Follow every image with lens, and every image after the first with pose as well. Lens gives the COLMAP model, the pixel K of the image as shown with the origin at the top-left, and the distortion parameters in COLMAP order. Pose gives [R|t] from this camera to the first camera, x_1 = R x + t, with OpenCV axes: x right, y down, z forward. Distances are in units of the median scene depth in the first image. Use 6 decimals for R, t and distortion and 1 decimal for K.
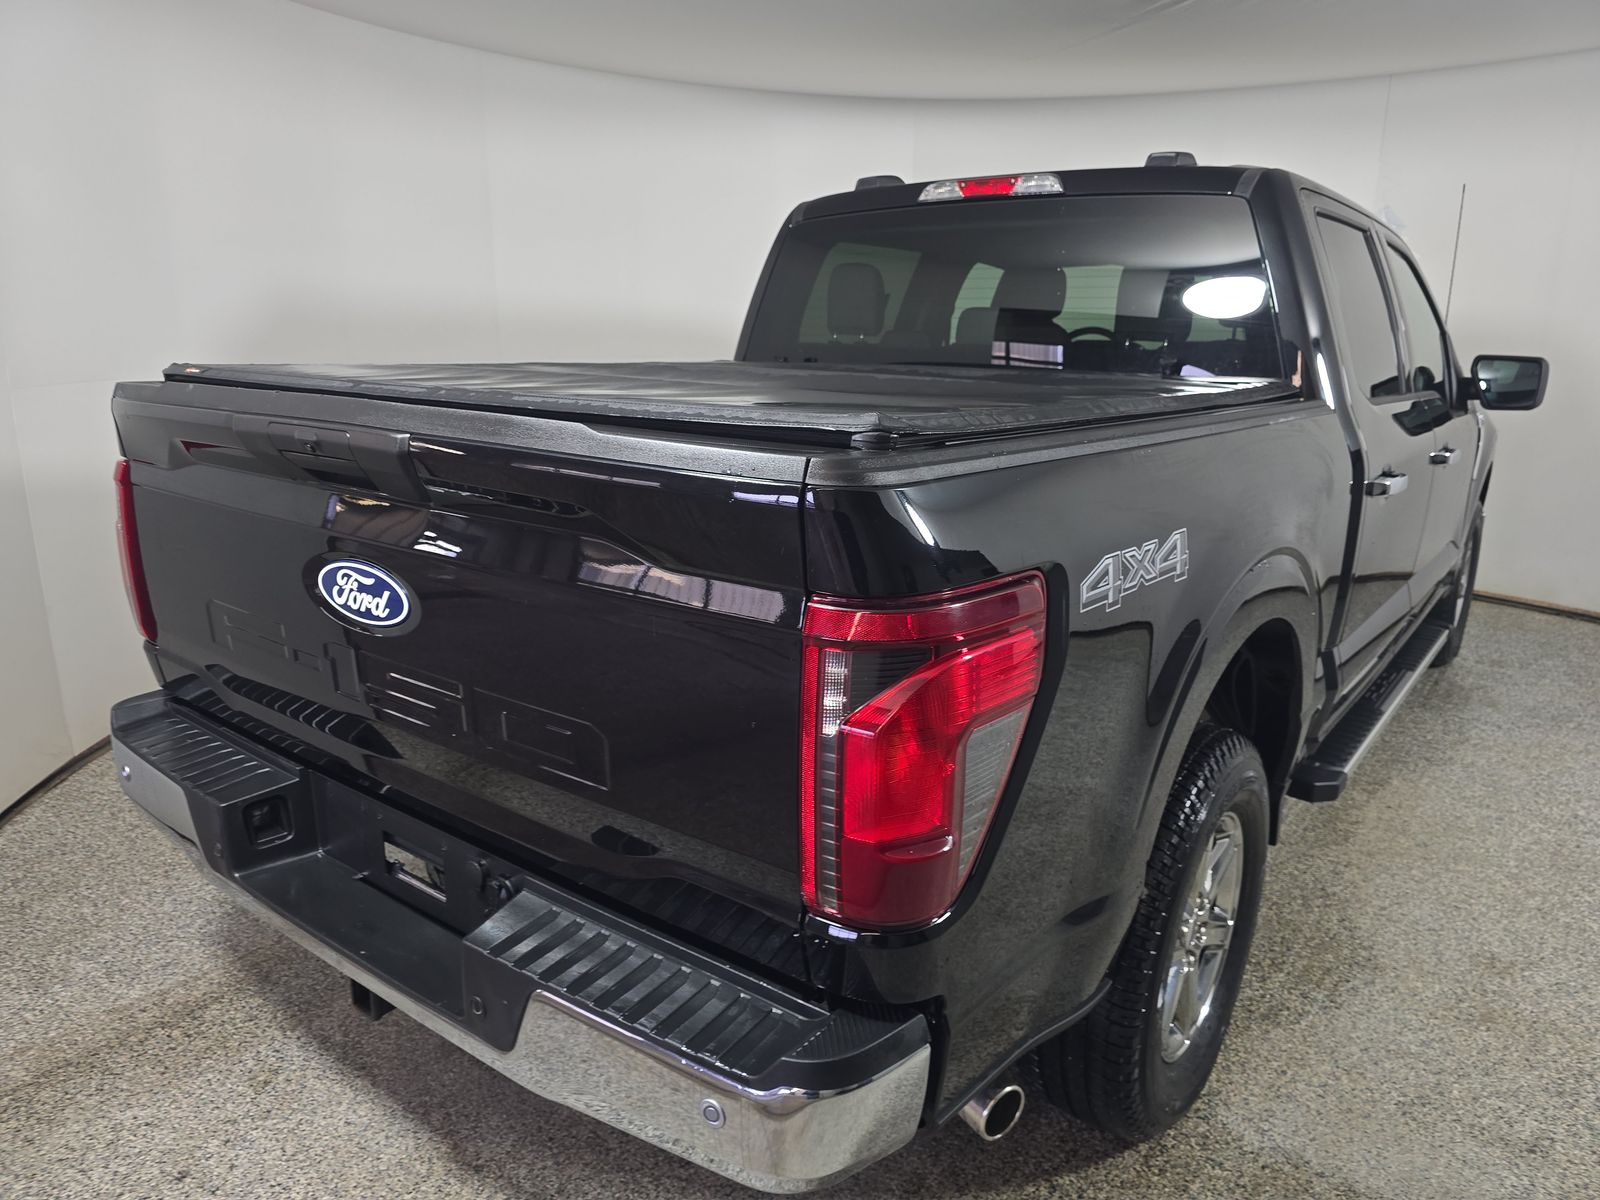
lens RADIAL K [[1087.3, 0, 783.2], [0, 1087.3, 598.3], [0, 0, 1]] dist [0.040382, -0.031251]
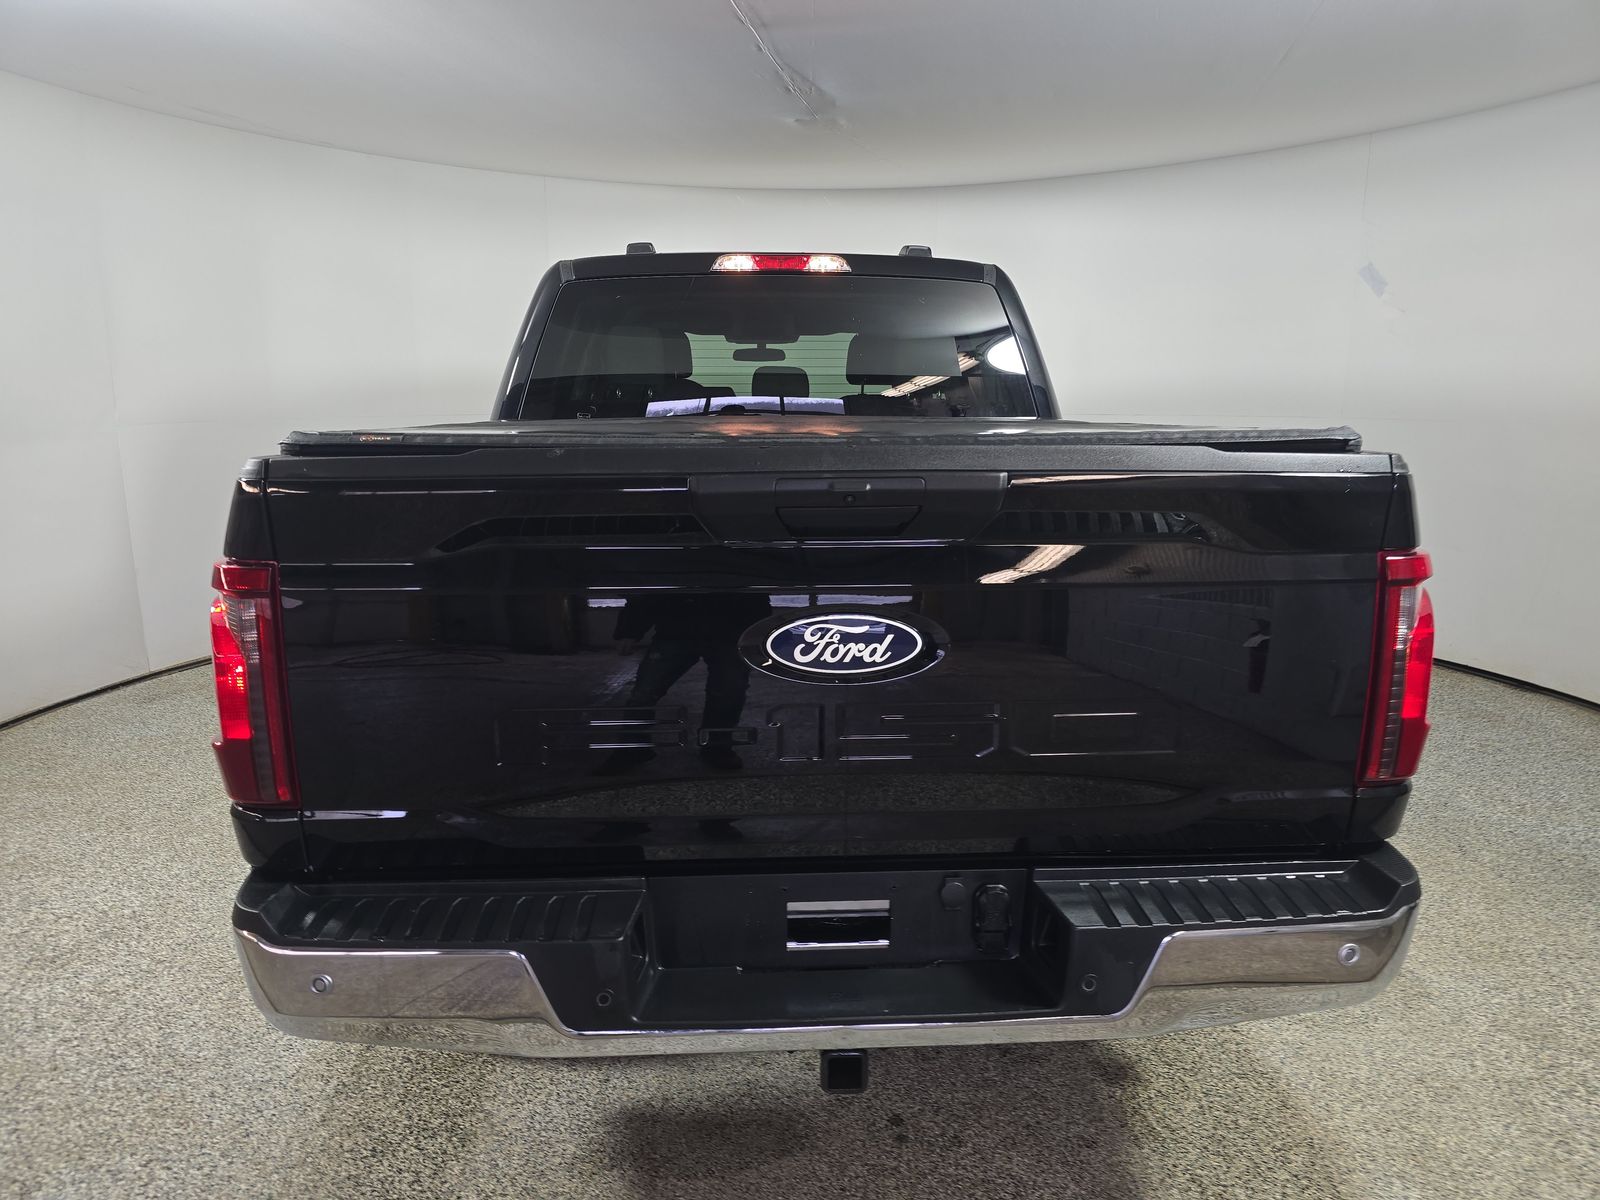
lens RADIAL K [[1087.3, 0, 804.4], [0, 1087.3, 598.2], [0, 0, 1]] dist [0.040382, -0.031251]
pose [[0.751101, -0.138408, 0.645516, -0.612612], [0.171840, 0.985060, 0.011264, -0.037247], [-0.637431, 0.102465, 0.763664, 0.148428]]
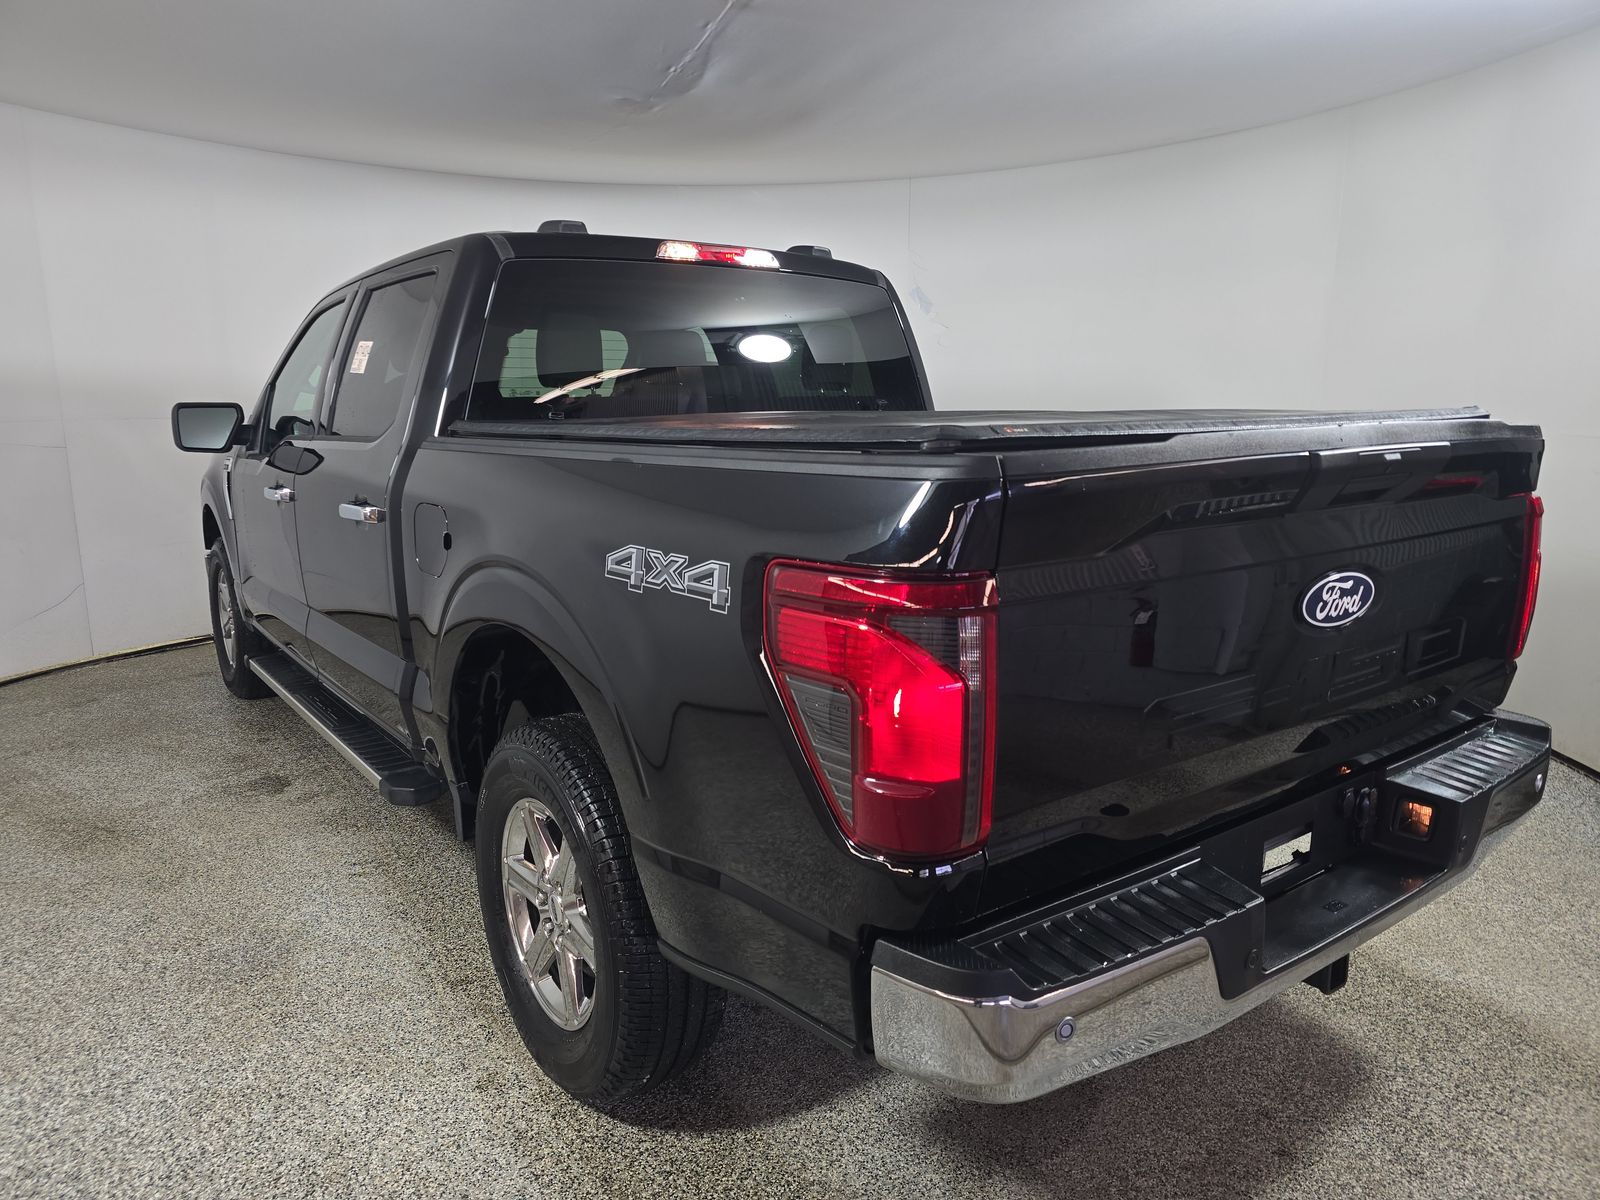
lens RADIAL K [[1087.3, 0, 789.9], [0, 1087.3, 607.8], [0, 0, 1]] dist [0.040382, -0.031251]
pose [[0.278835, -0.197279, 0.939858, -0.943510], [0.241967, 0.961531, 0.130042, -0.164918], [-0.929356, 0.191154, 0.315843, 0.682686]]
